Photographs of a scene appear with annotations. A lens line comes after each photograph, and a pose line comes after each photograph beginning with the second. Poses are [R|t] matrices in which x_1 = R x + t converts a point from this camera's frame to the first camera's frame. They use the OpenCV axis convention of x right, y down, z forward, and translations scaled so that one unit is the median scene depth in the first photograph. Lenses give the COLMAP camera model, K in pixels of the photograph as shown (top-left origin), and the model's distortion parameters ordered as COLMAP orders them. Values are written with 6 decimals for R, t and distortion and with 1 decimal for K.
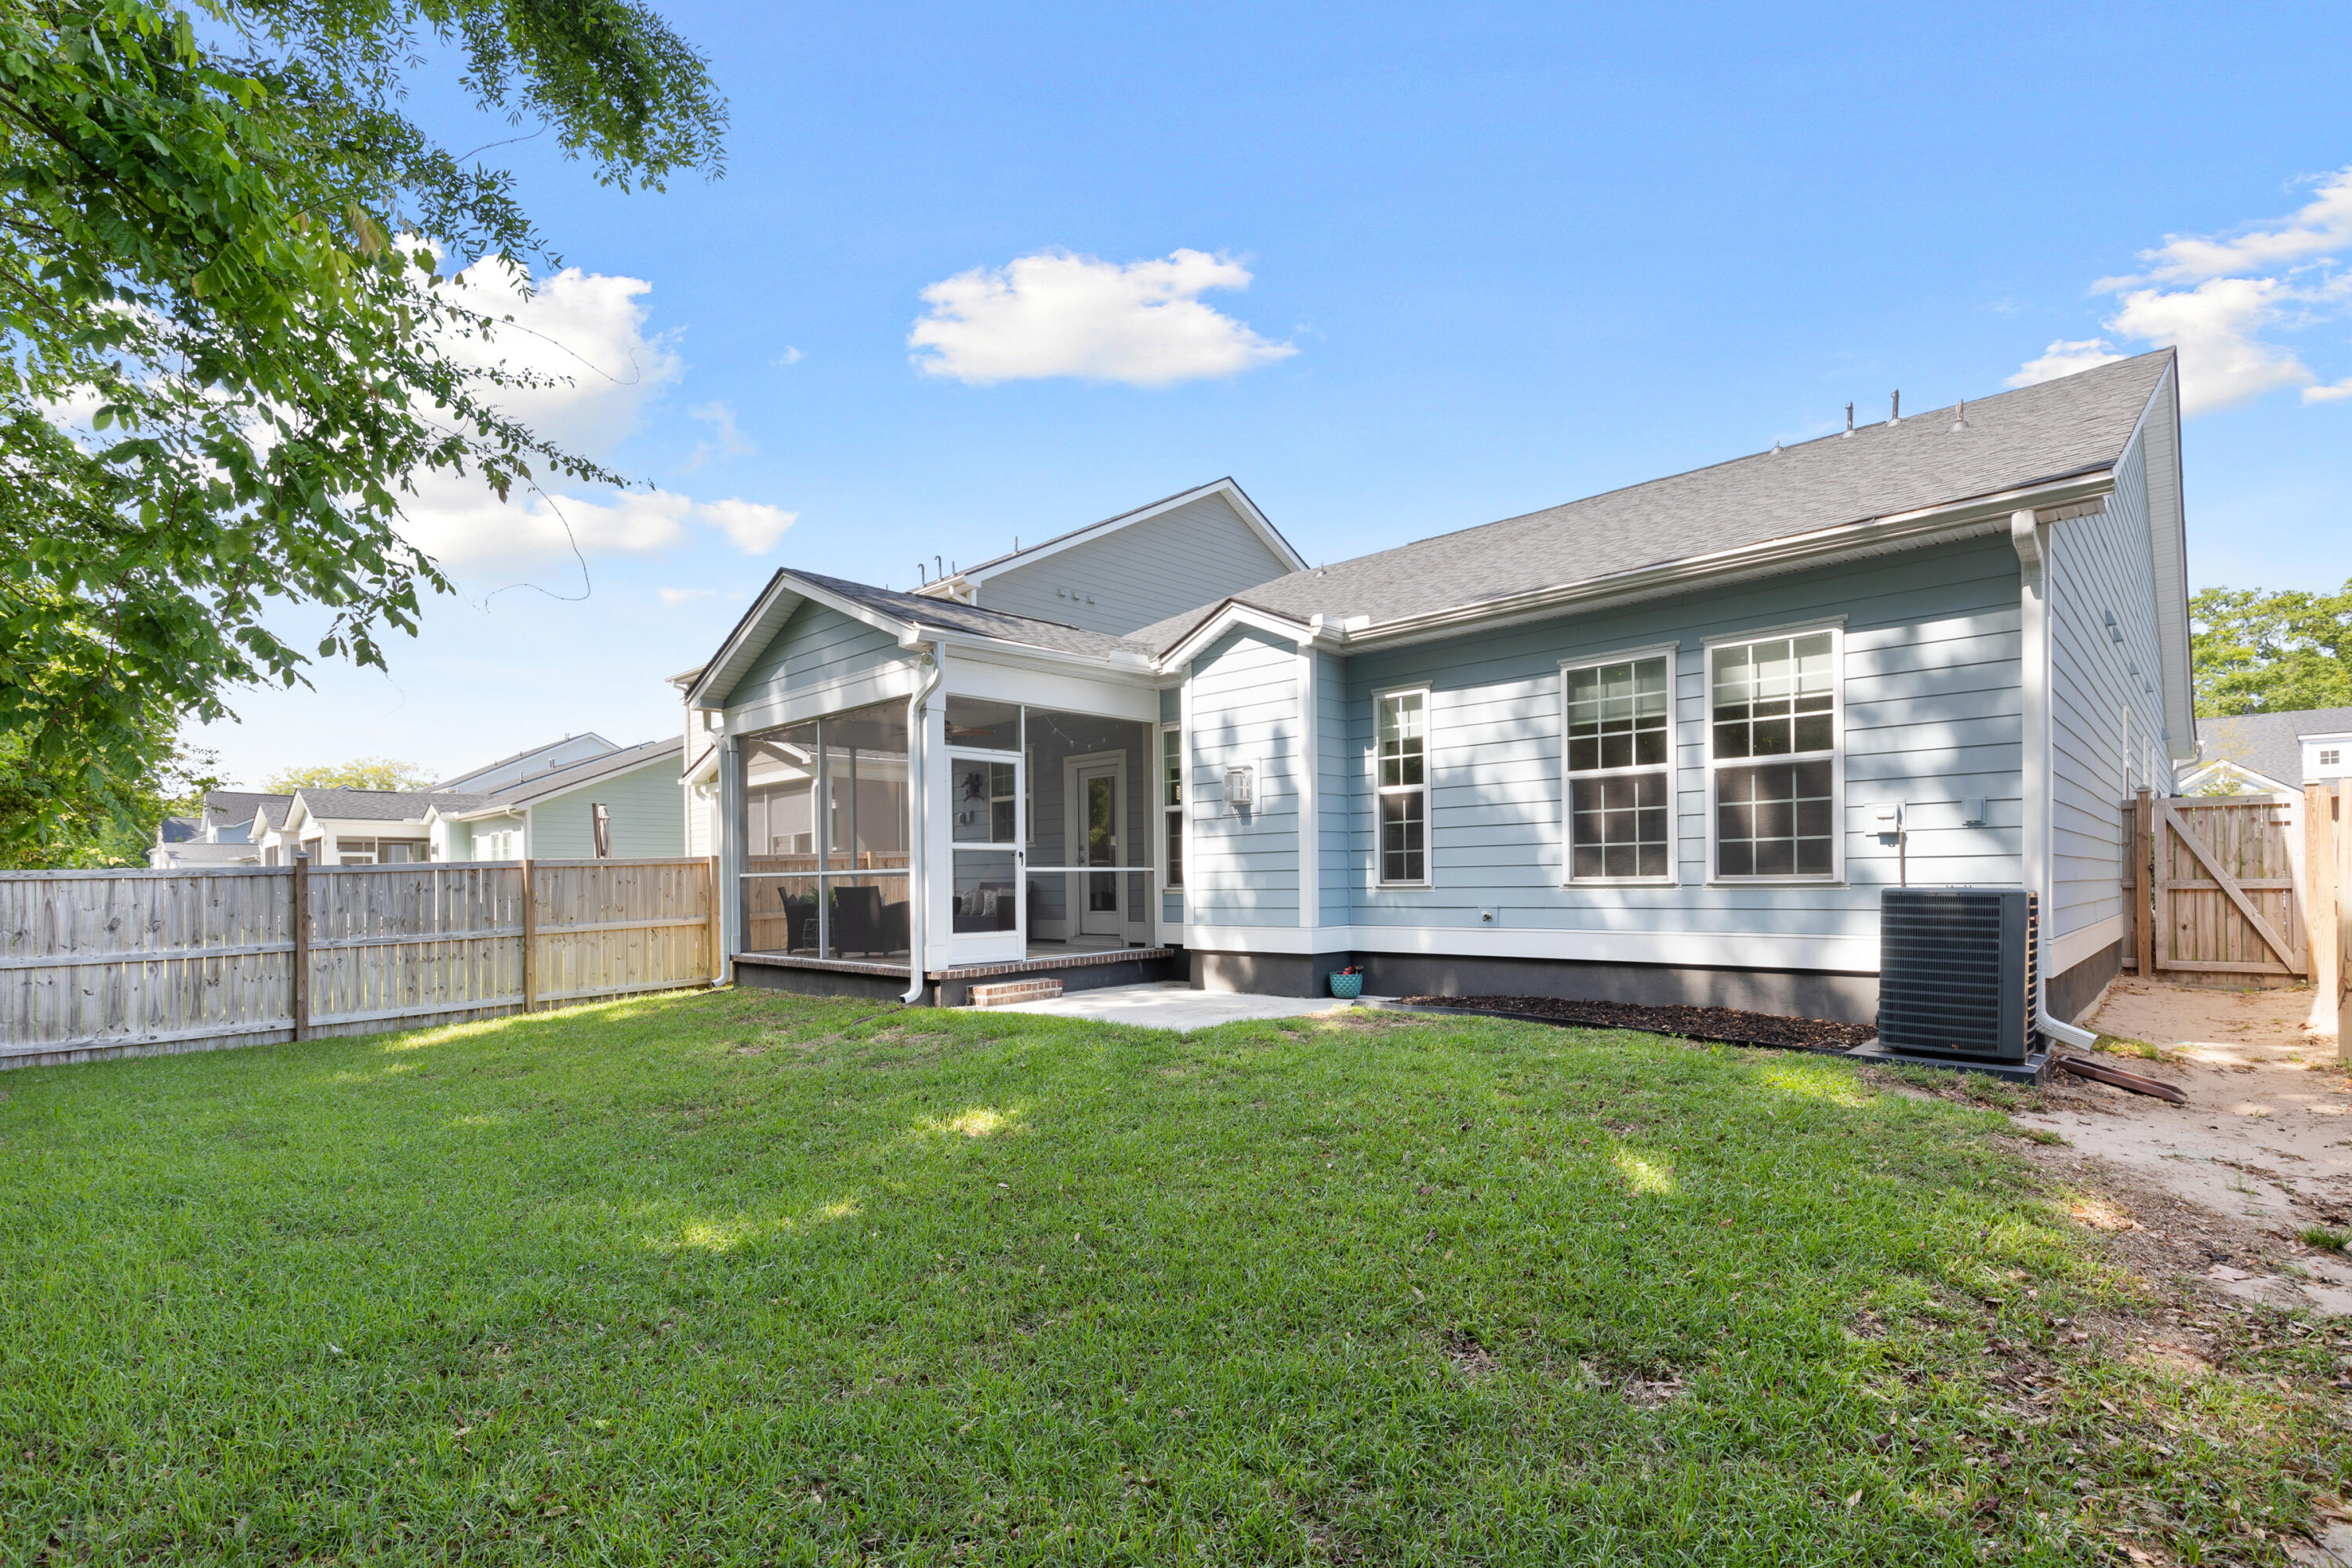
lens RADIAL K [[1083.9, 0, 1177.6], [0, 1083.9, 882.2], [0, 0, 1]] dist [0.003290, 0.000167]
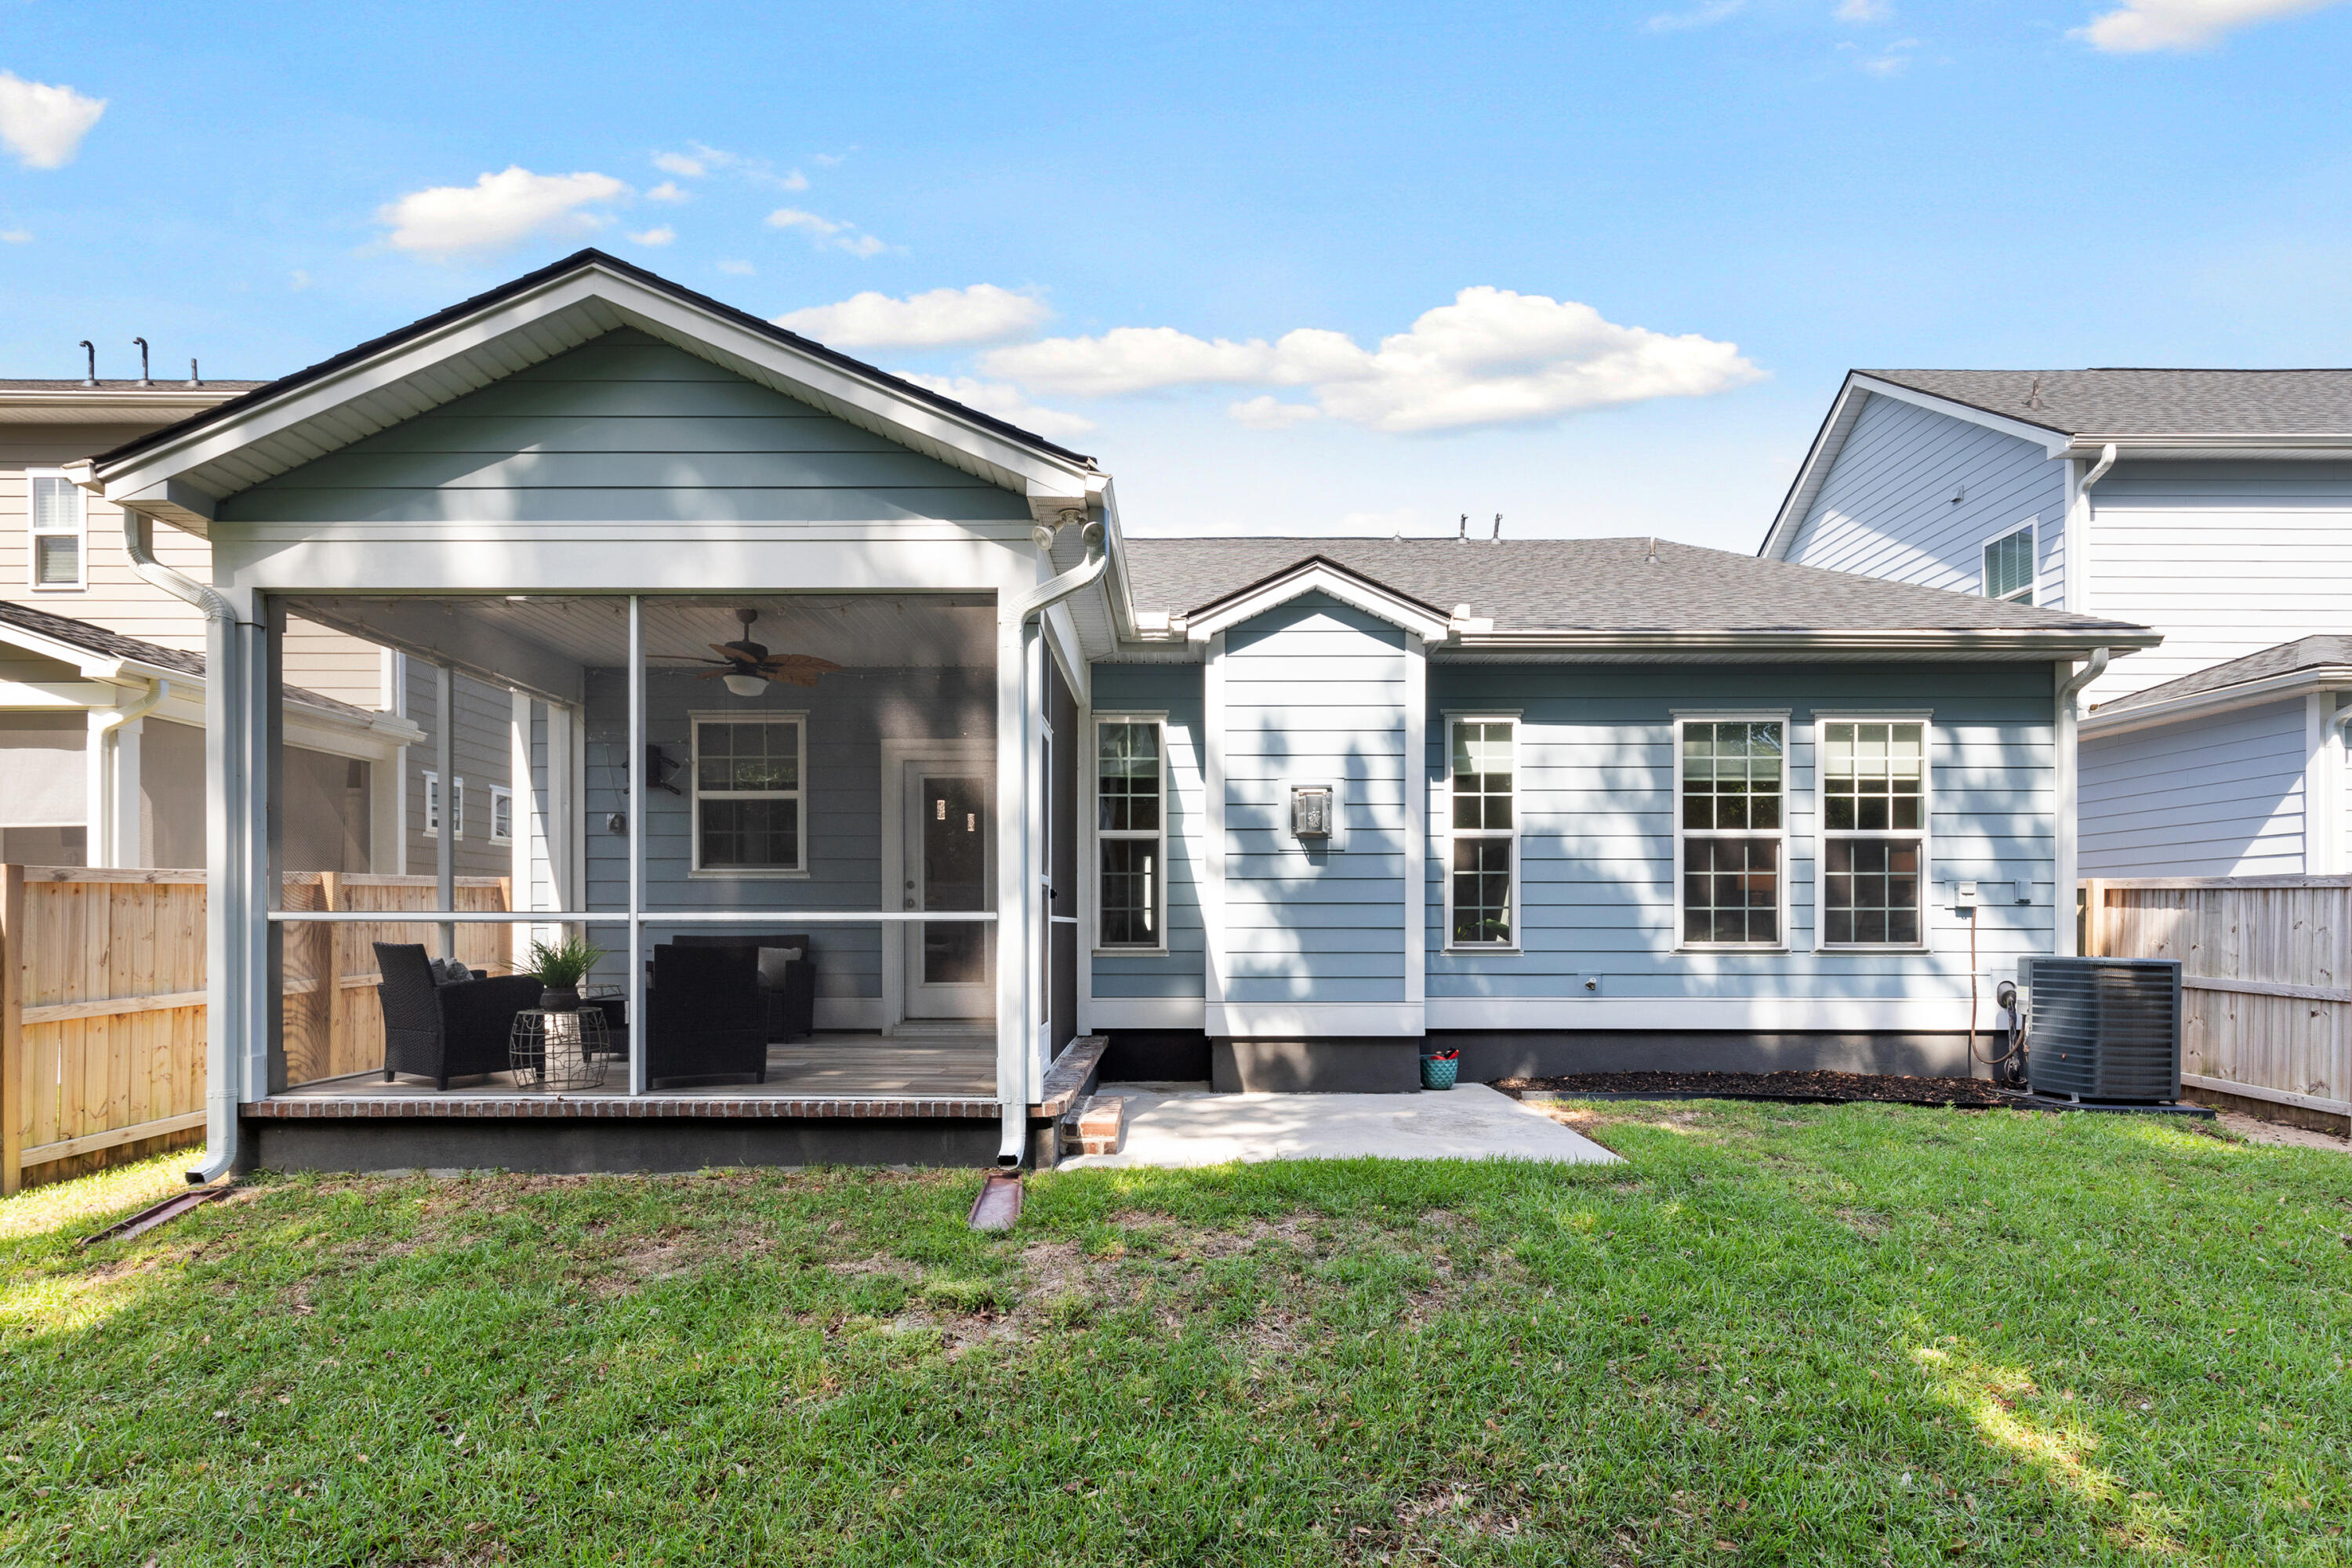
lens RADIAL K [[1120.3, 0, 1176.5], [0, 1120.3, 928.0], [0, 0, 1]] dist [0.000304, 0.000687]
pose [[0.725713, 0.018797, 0.687741, -0.566293], [-0.010943, 0.999816, -0.015780, 0.003133], [-0.687911, 0.003926, 0.725785, 0.544068]]
